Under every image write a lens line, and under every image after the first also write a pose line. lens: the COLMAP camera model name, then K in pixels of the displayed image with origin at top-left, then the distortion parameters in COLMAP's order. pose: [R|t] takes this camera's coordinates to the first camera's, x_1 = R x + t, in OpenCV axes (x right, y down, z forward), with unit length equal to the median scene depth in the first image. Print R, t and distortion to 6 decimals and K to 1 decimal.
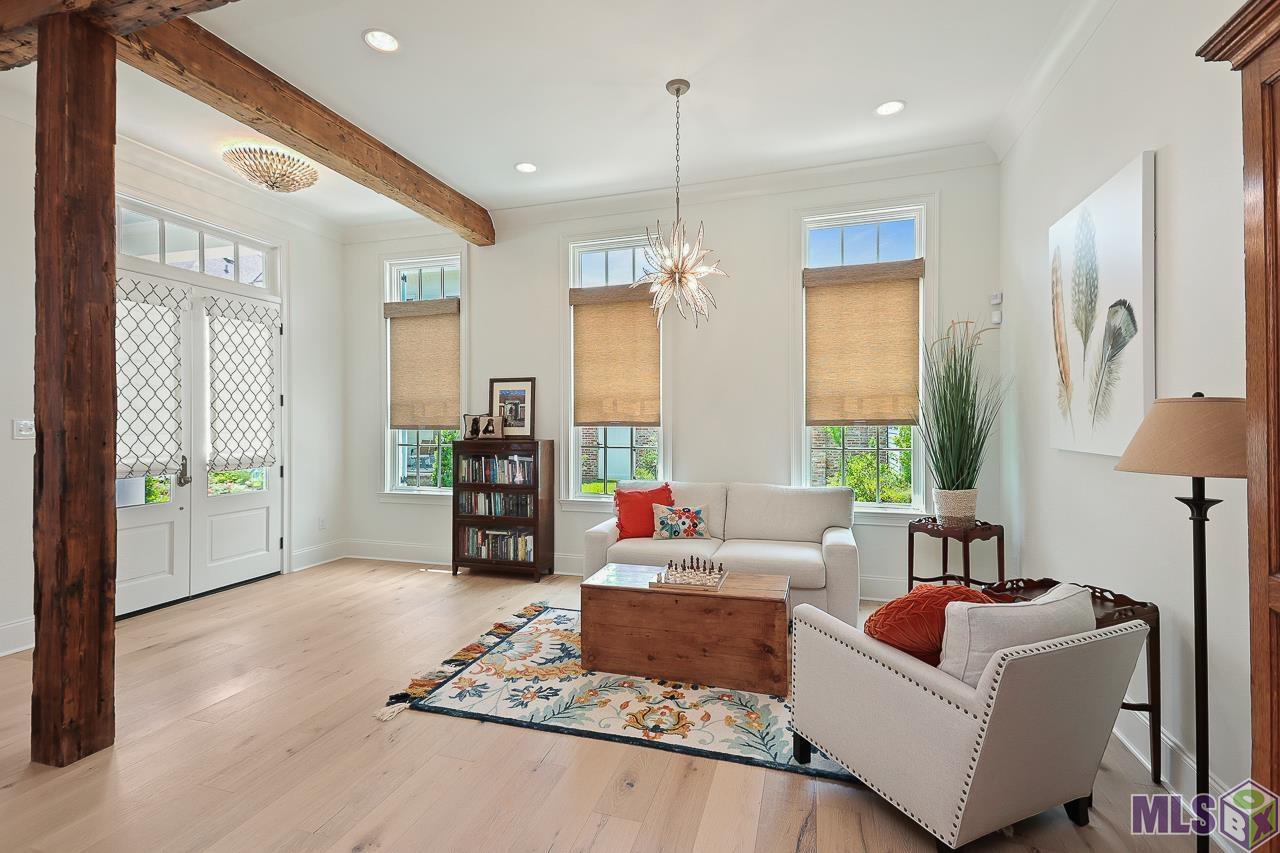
lens RADIAL K [[576.6, 0, 626.9], [0, 576.6, 422.1], [0, 0, 1]] dist [0.003658, -0.001875]
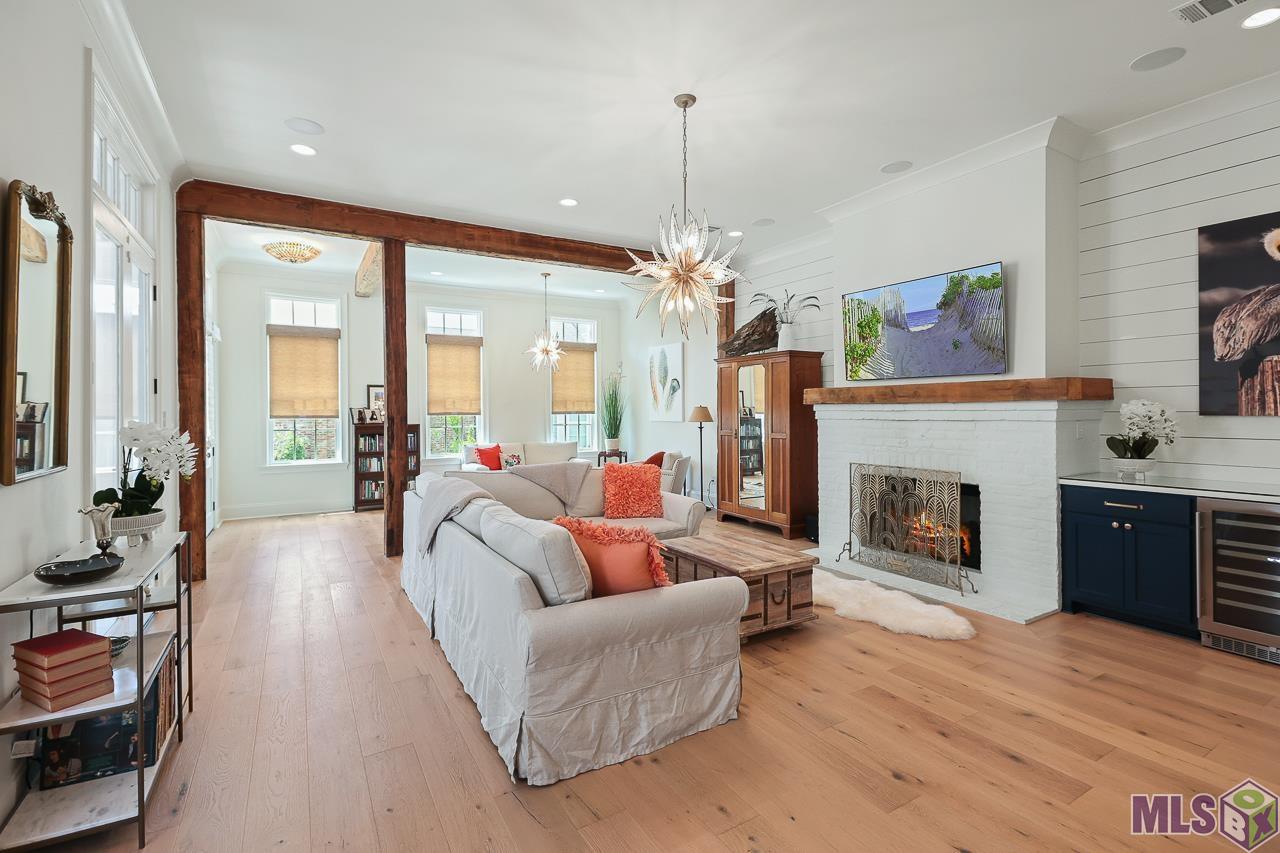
lens RADIAL K [[576.6, 0, 645.7], [0, 576.6, 418.5], [0, 0, 1]] dist [0.003658, -0.001875]
pose [[0.666592, -0.007210, 0.745387, -0.934651], [0.003760, 0.999973, 0.006310, 0.008072], [-0.745413, -0.001404, 0.666602, -0.605677]]
